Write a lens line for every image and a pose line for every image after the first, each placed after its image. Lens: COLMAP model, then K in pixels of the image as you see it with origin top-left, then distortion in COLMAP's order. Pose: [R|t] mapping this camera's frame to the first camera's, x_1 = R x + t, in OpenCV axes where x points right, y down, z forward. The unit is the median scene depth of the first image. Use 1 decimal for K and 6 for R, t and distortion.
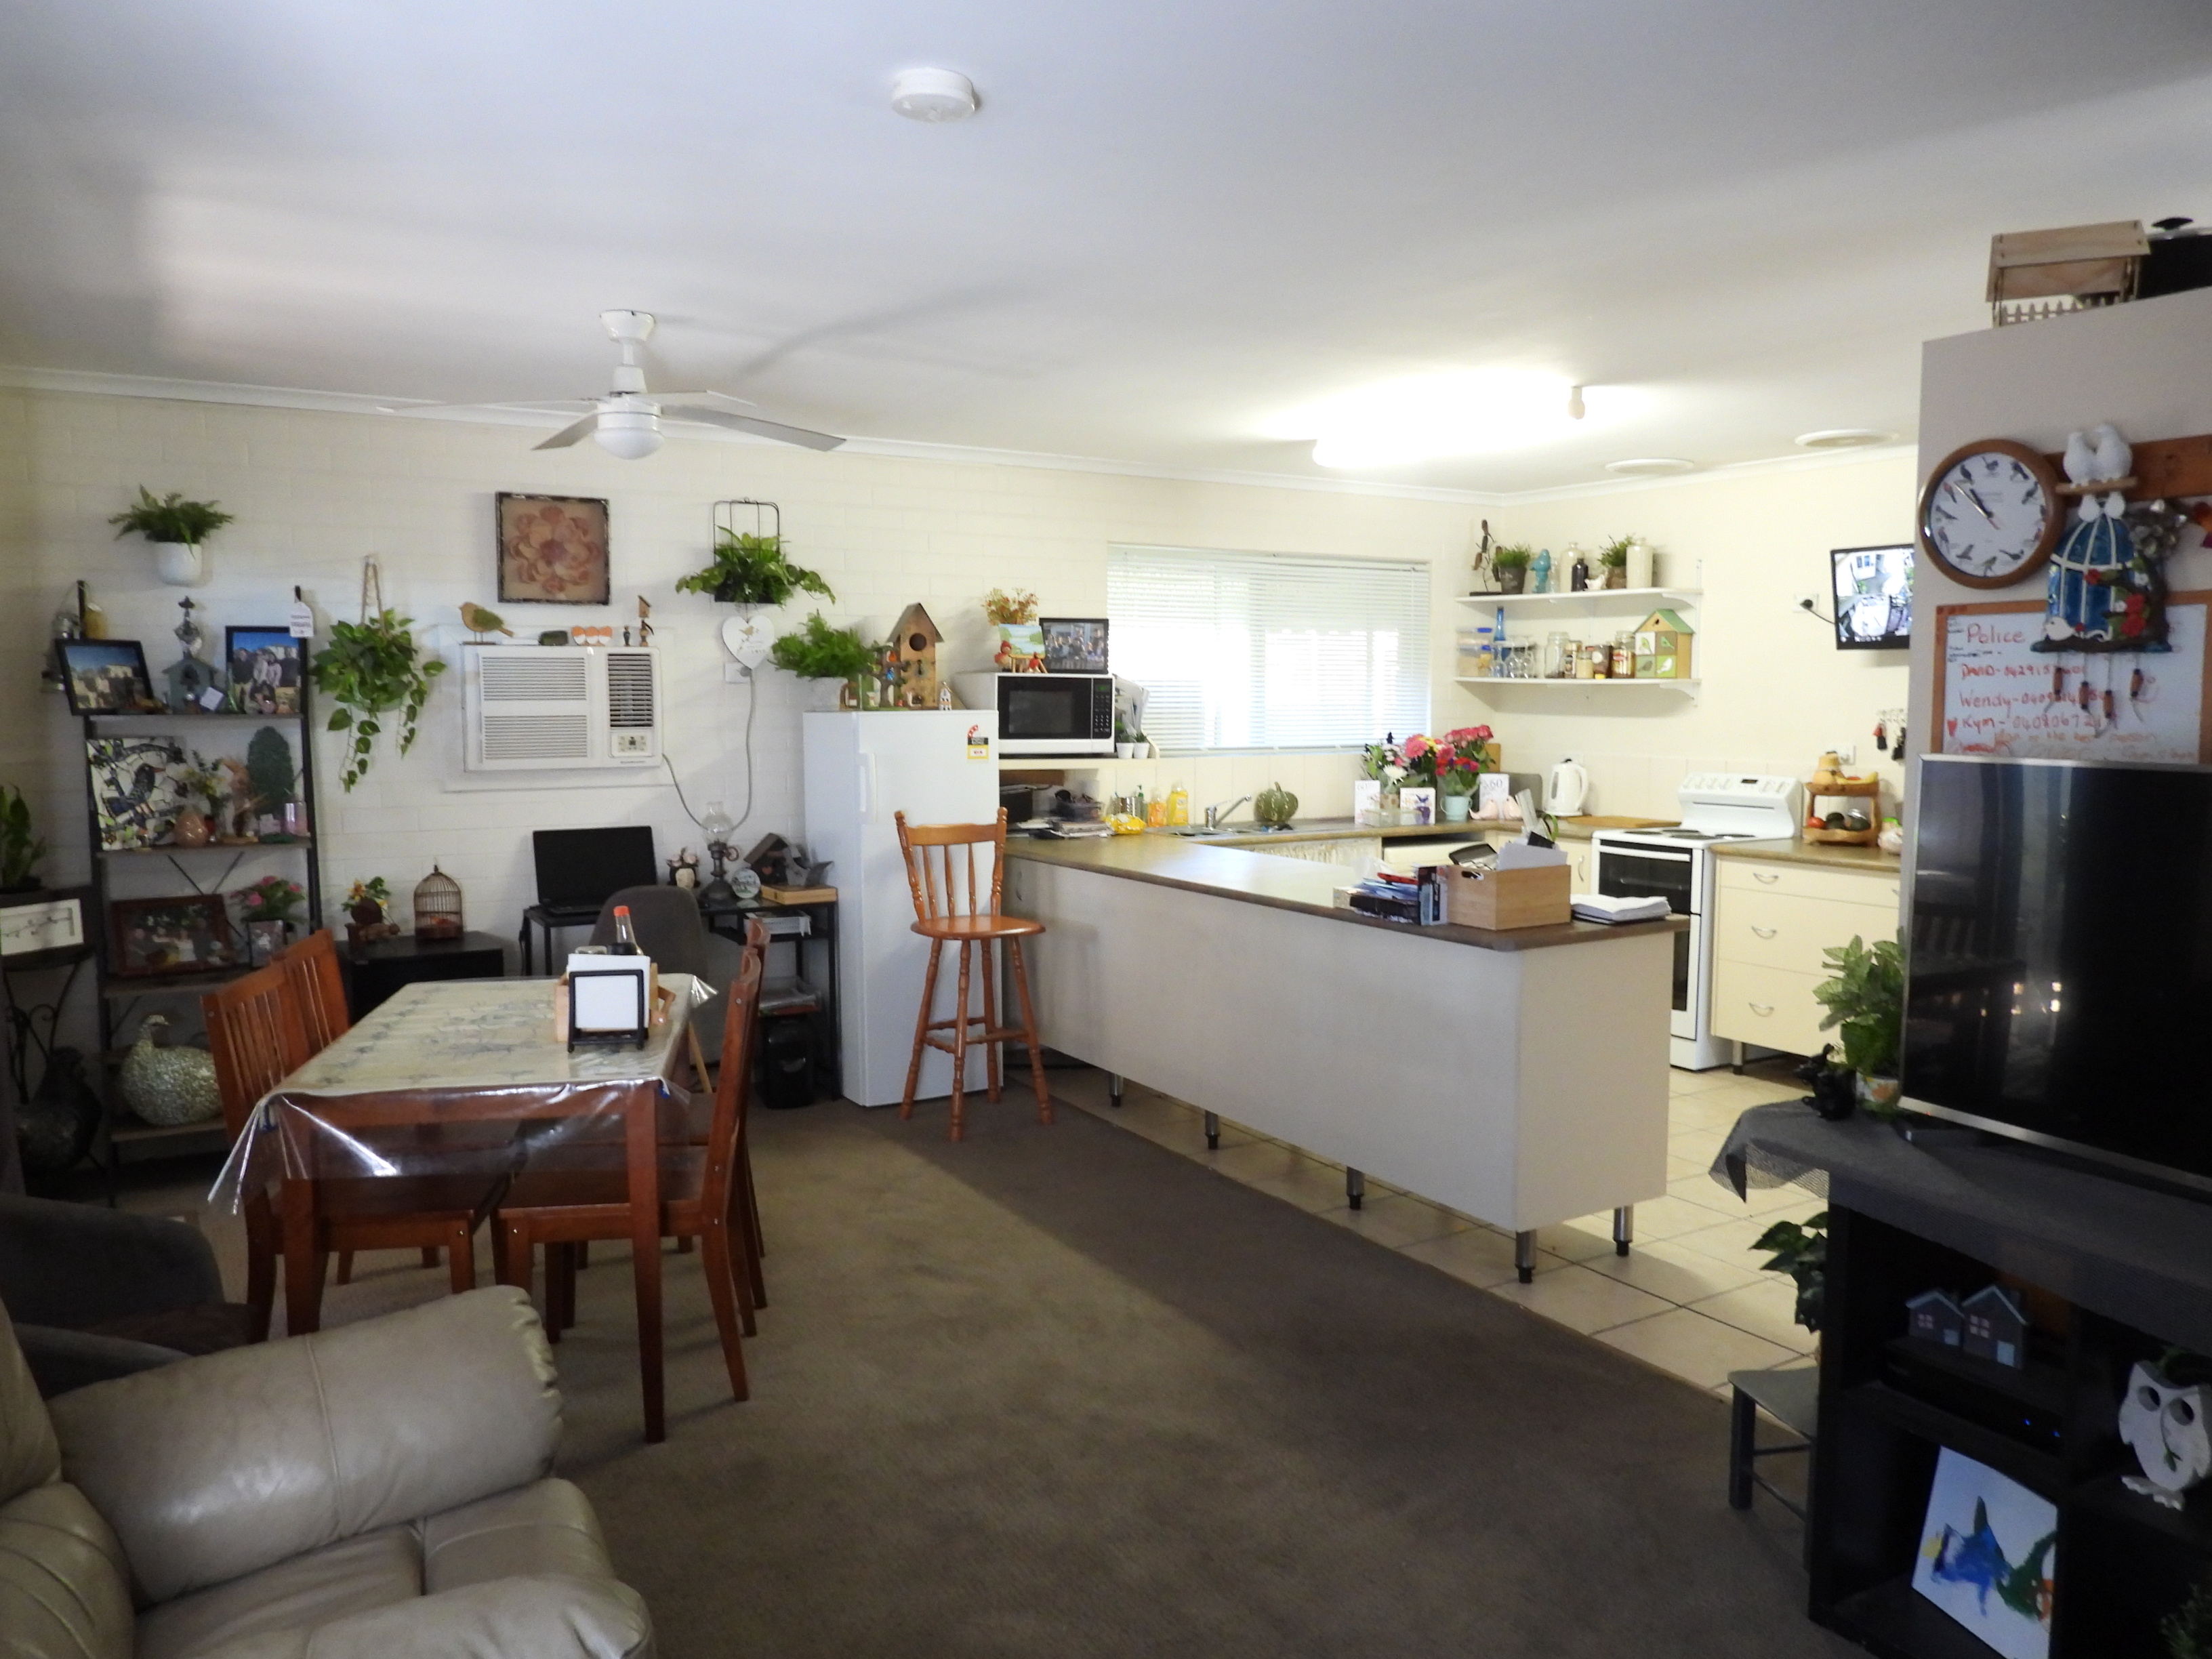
lens RADIAL K [[1590.0, 0, 1106.0], [0, 1590.0, 829.5], [0, 0, 1]] dist [-0.006950, -0.001741]
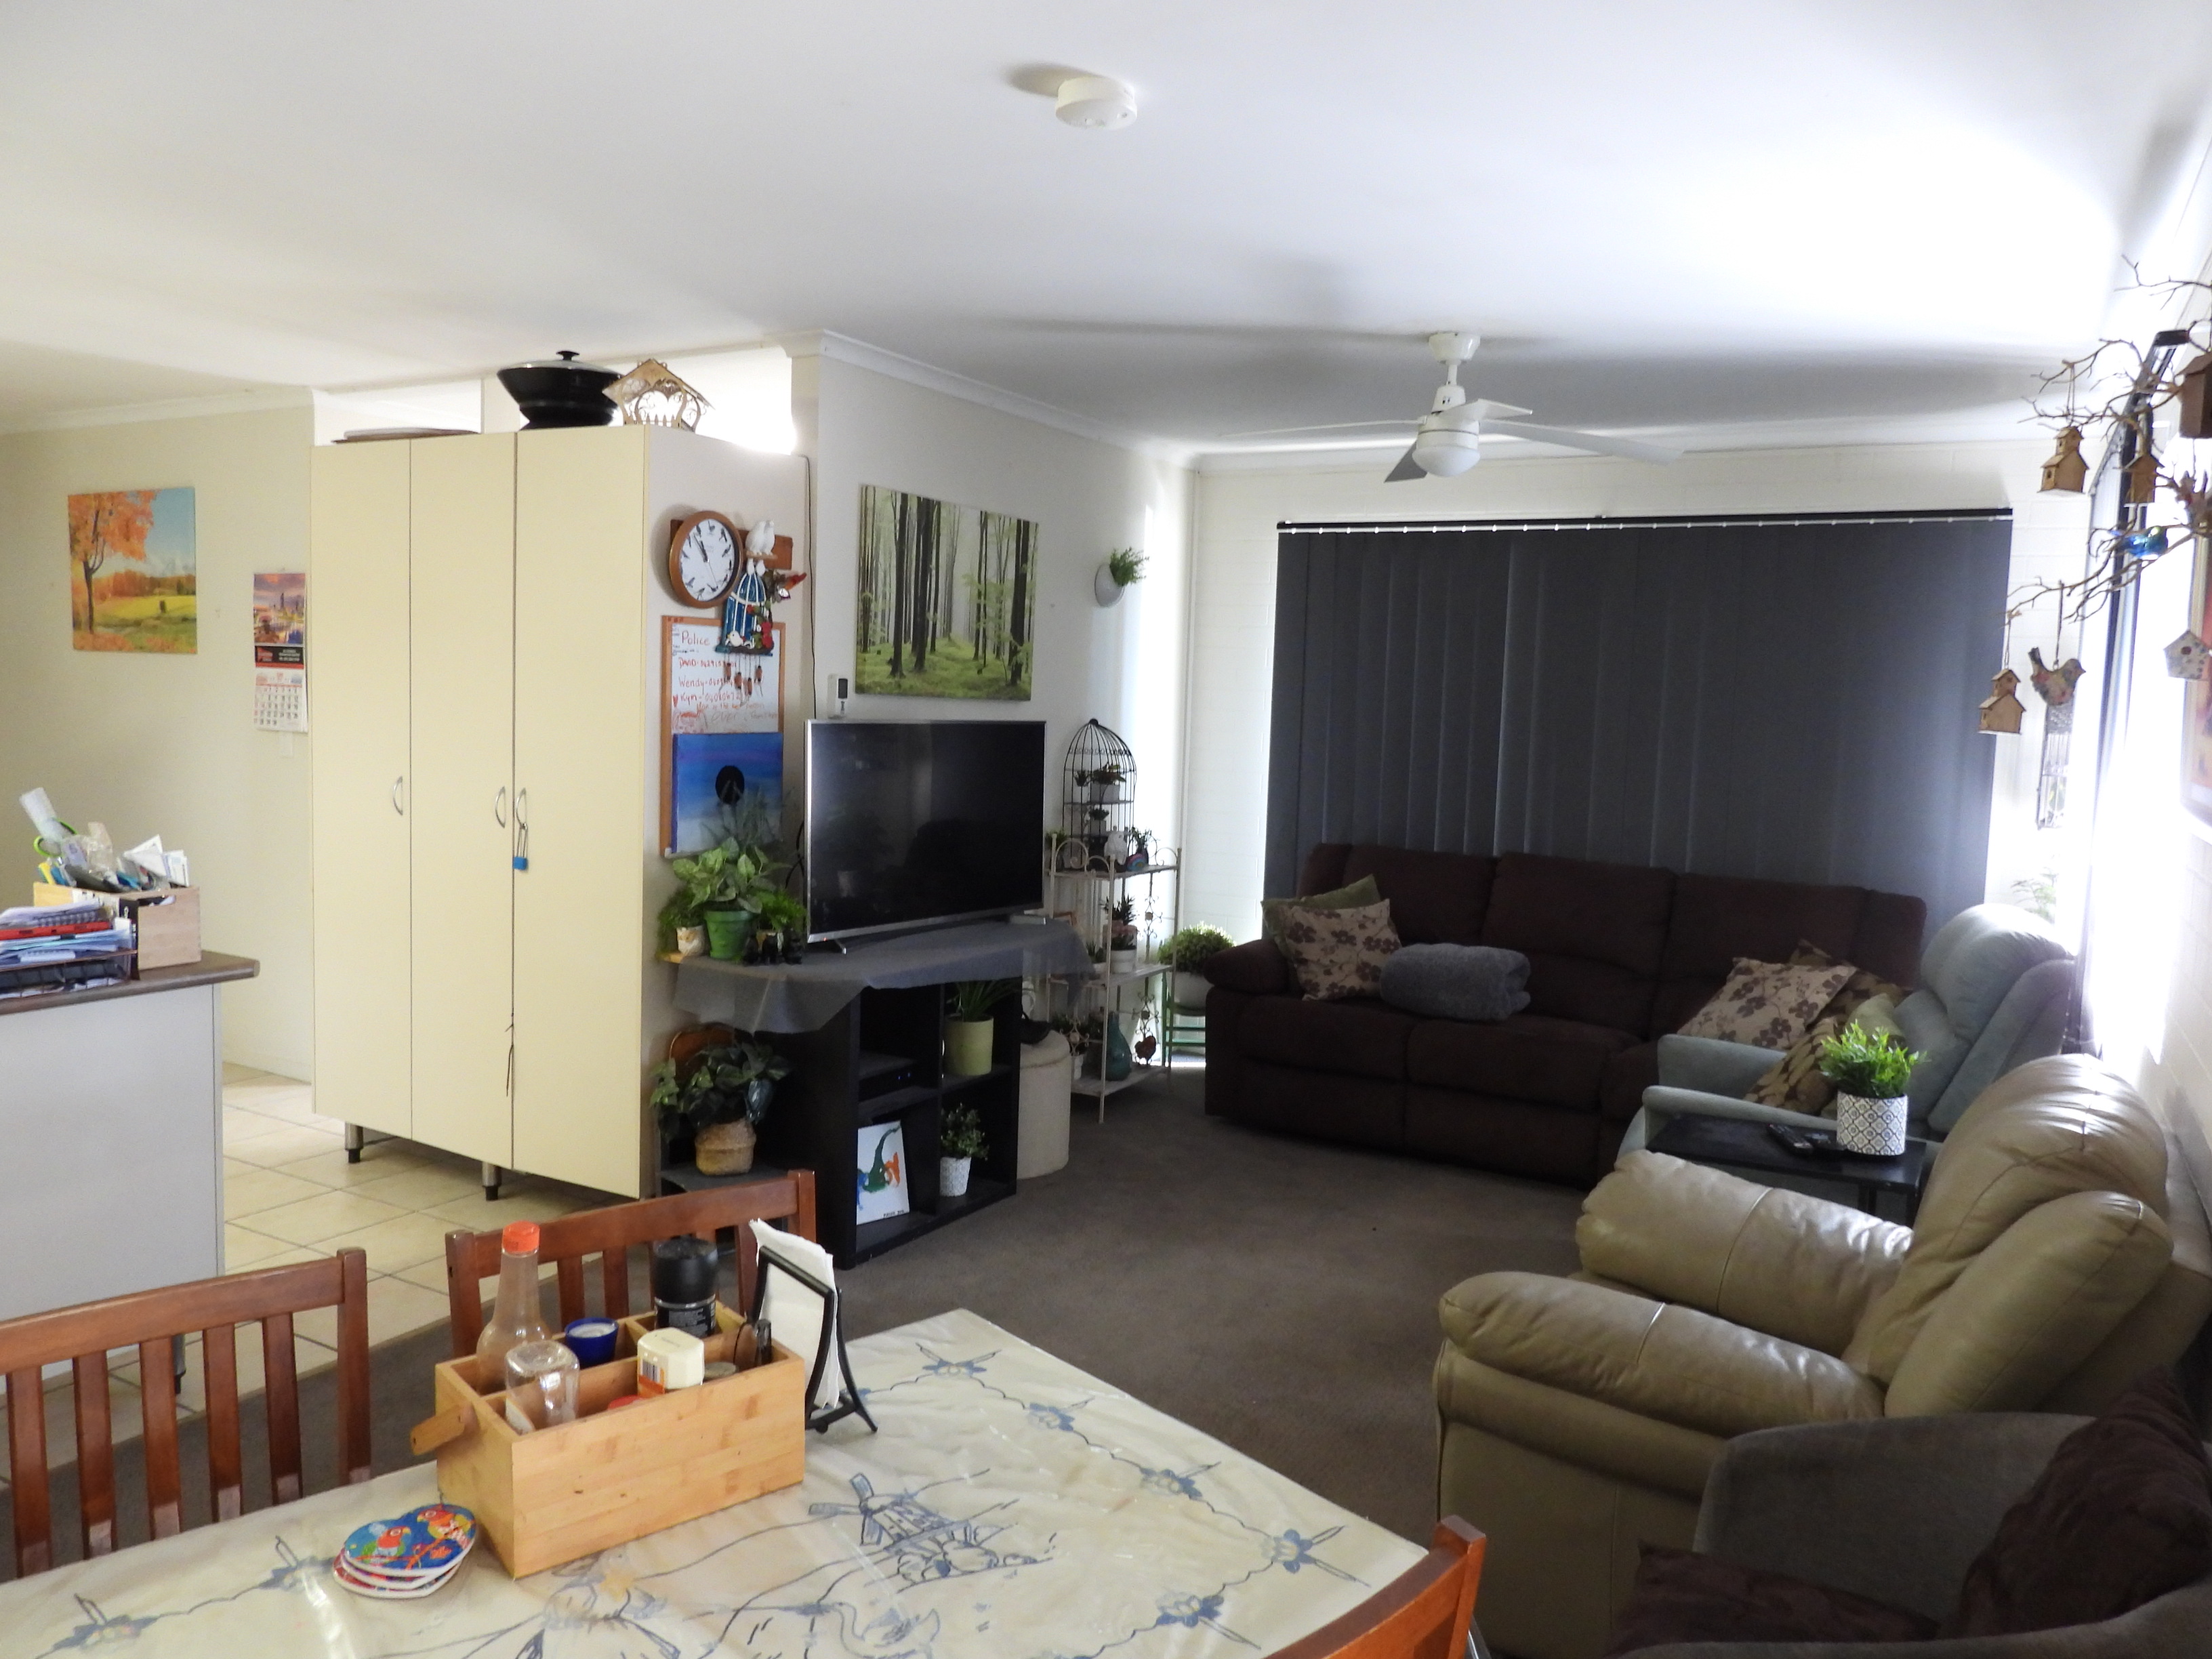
lens RADIAL K [[1590.0, 0, 1106.0], [0, 1590.0, 829.5], [0, 0, 1]] dist [-0.006950, -0.001741]
pose [[-0.492463, -0.094633, 0.865173, -0.436454], [0.041639, 0.990371, 0.132028, -0.058179], [-0.869337, 0.101044, -0.483781, 0.647589]]
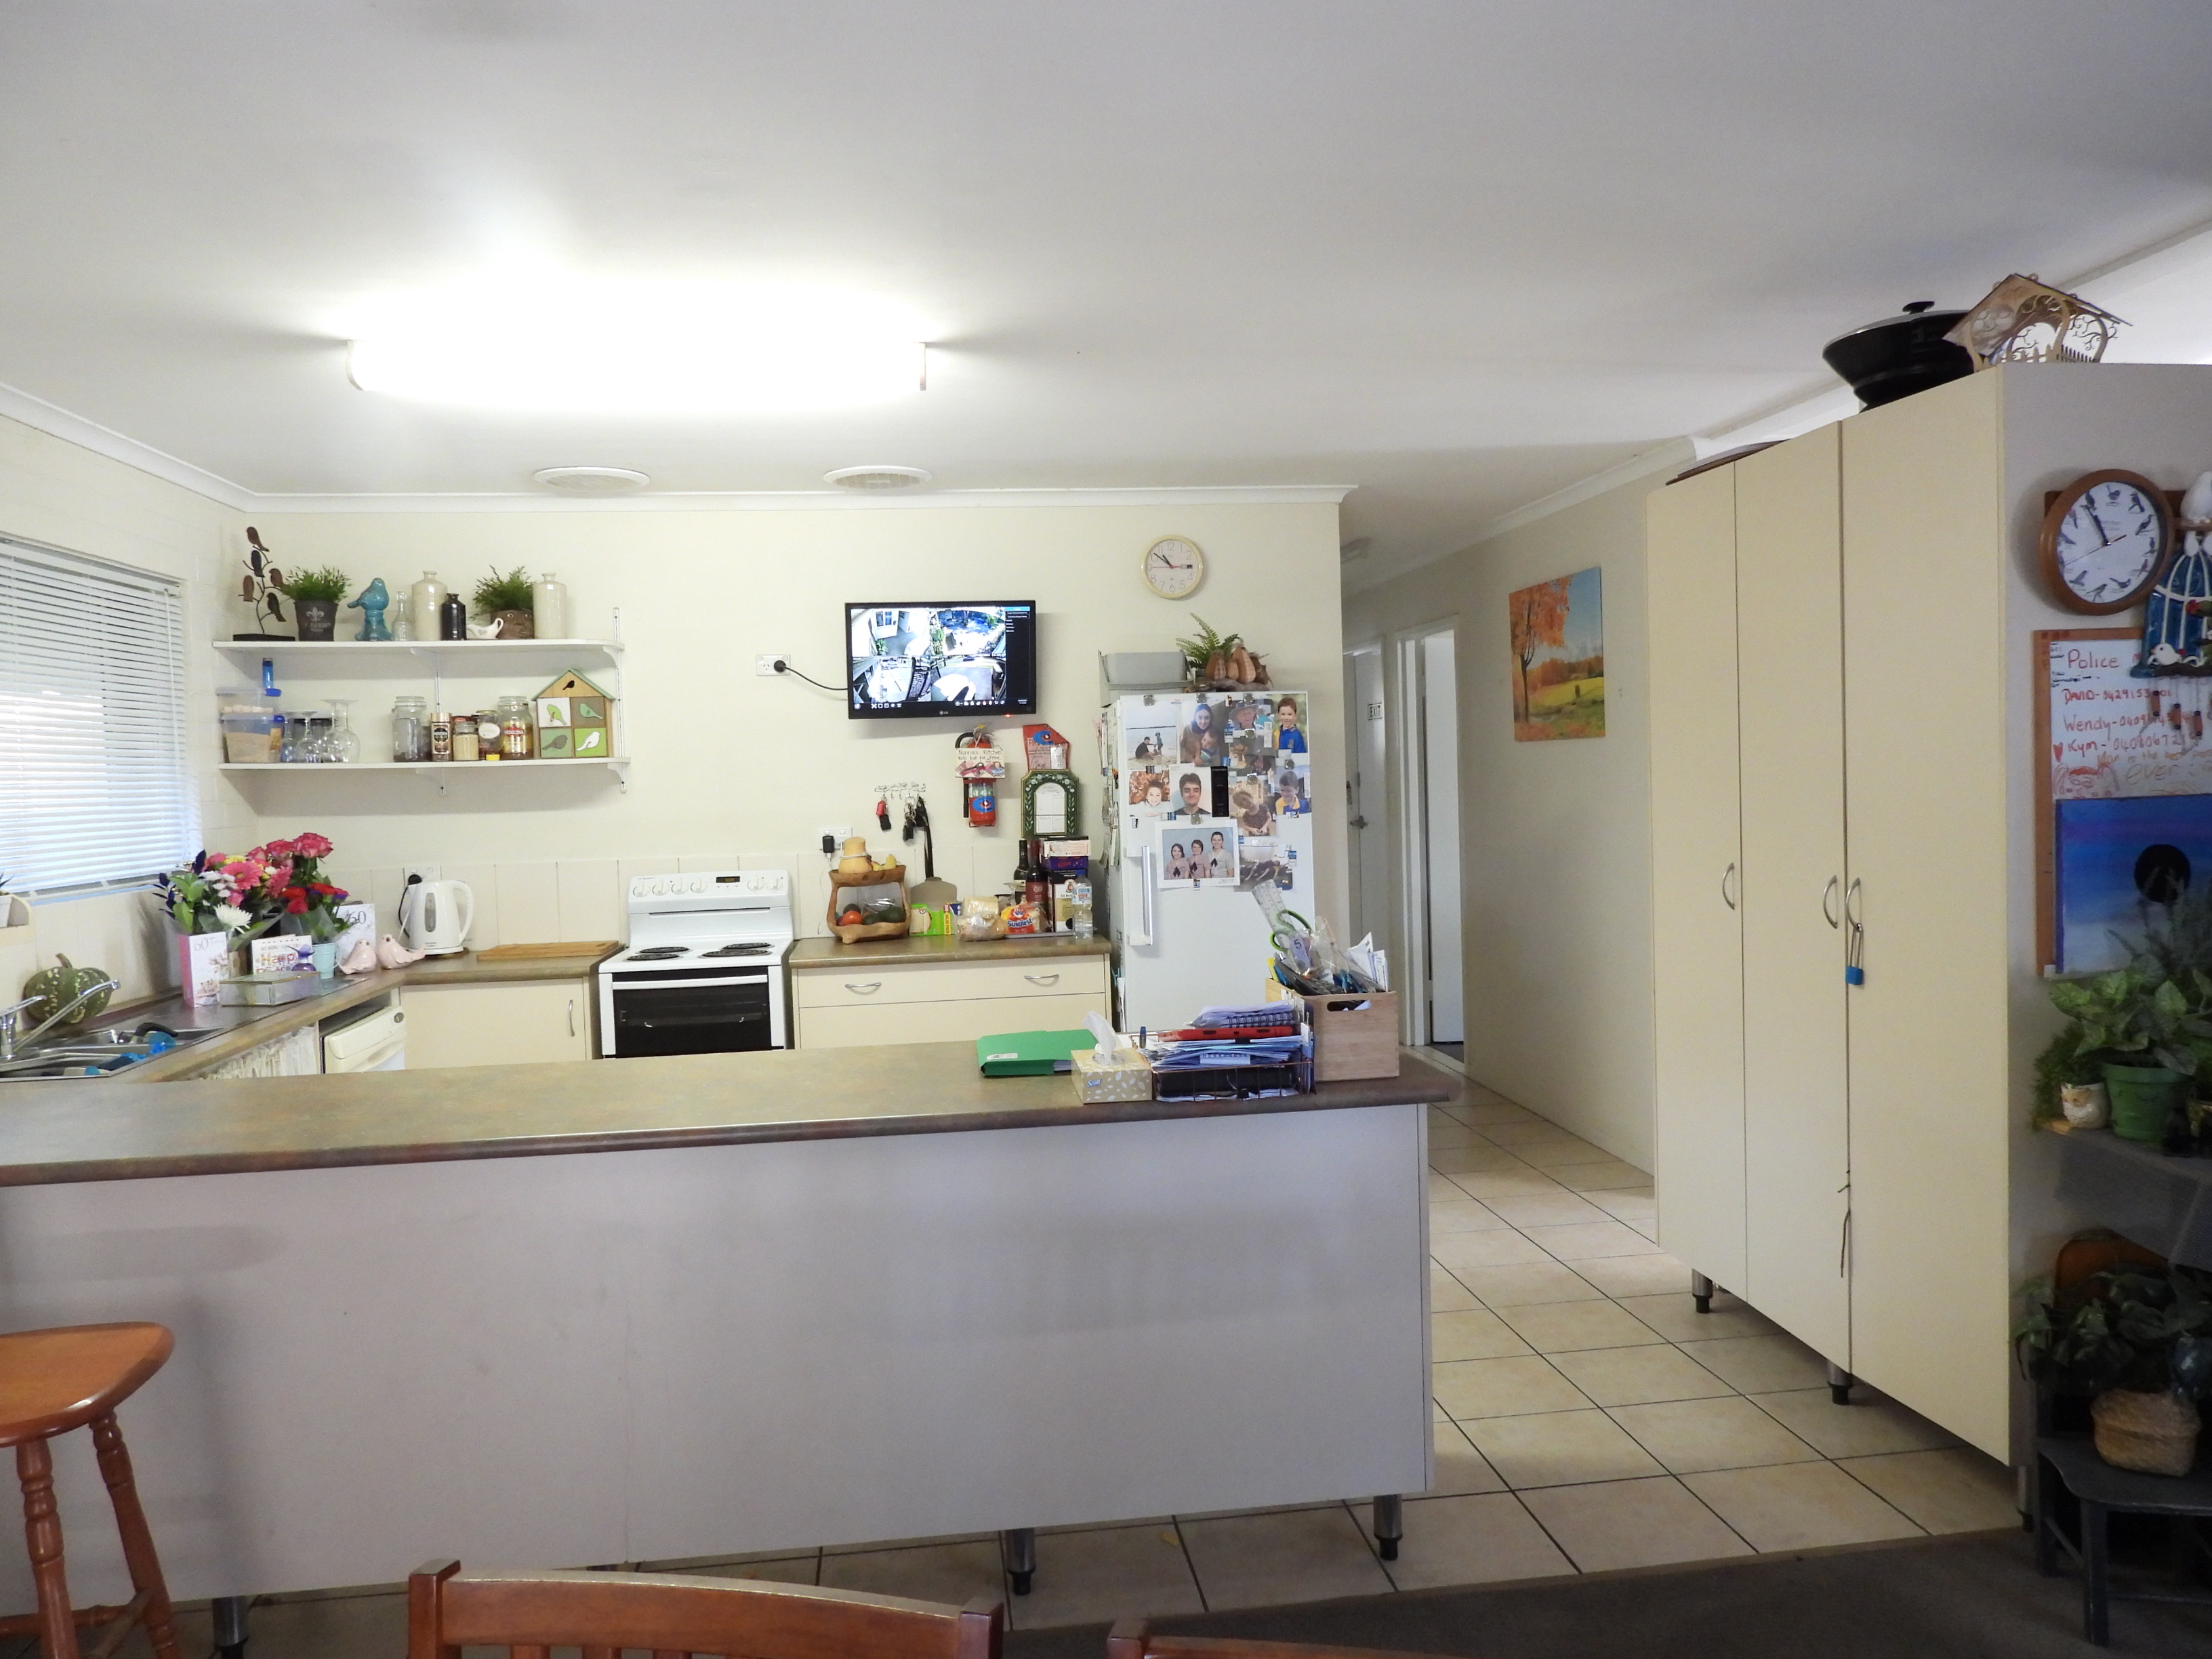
lens RADIAL K [[1590.0, 0, 1106.0], [0, 1590.0, 829.5], [0, 0, 1]] dist [-0.006950, -0.001741]
pose [[0.402338, -0.048887, 0.914185, -0.293919], [0.112243, 0.993674, 0.003739, -0.041169], [-0.908585, 0.101106, 0.405280, 0.540747]]
